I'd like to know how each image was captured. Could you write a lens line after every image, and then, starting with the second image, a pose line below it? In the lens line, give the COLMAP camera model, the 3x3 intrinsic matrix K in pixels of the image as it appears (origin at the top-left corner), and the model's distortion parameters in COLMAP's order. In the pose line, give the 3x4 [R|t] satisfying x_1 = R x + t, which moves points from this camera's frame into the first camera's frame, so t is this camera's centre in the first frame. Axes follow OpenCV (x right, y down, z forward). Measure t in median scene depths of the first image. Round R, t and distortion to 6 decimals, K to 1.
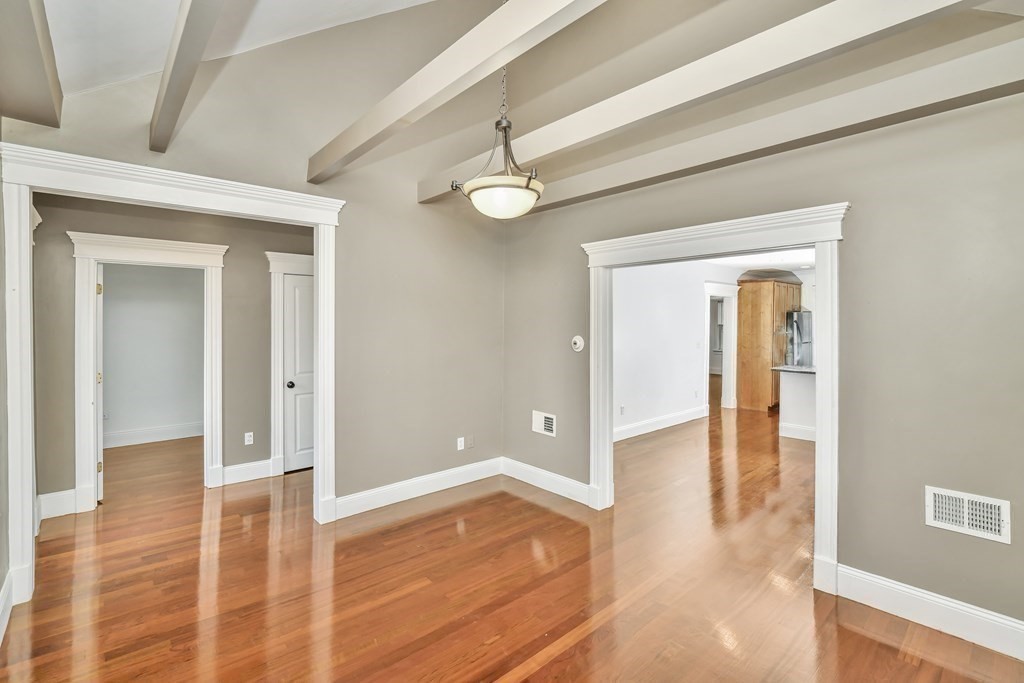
lens RADIAL K [[468.7, 0, 512.3], [0, 468.7, 323.8], [0, 0, 1]] dist [0.000202, 0.000381]
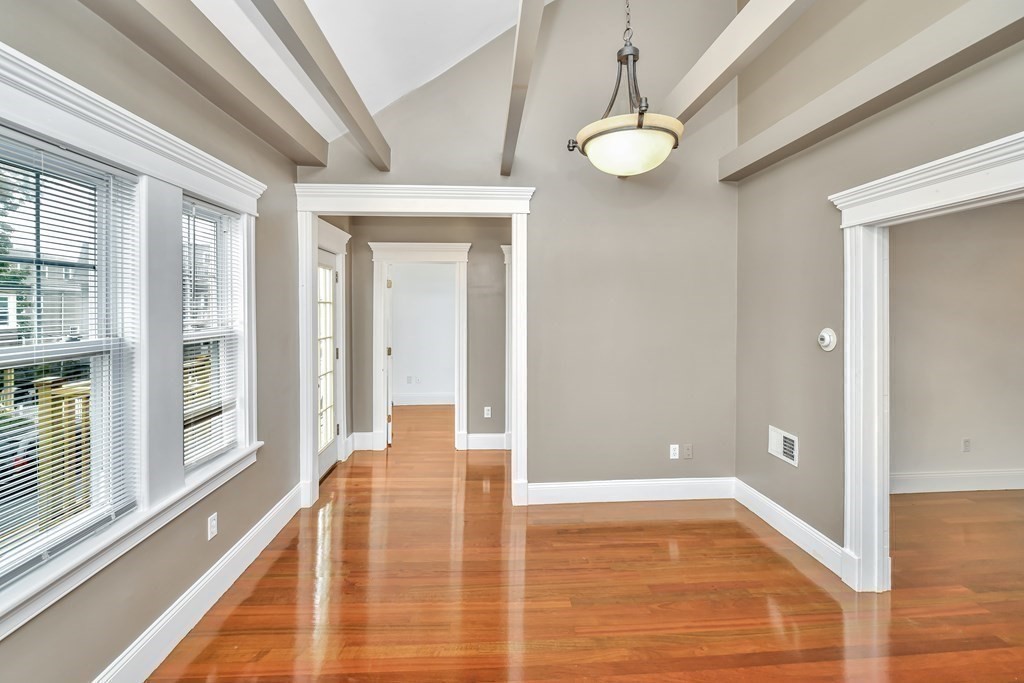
lens RADIAL K [[461.5, 0, 513.9], [0, 461.5, 309.7], [0, 0, 1]] dist [-0.000580, 0.000095]
pose [[0.794866, -0.001052, -0.606784, 0.194176], [-0.001079, 0.999994, -0.003147, 0.001646], [0.606784, 0.003156, 0.794860, 0.183265]]
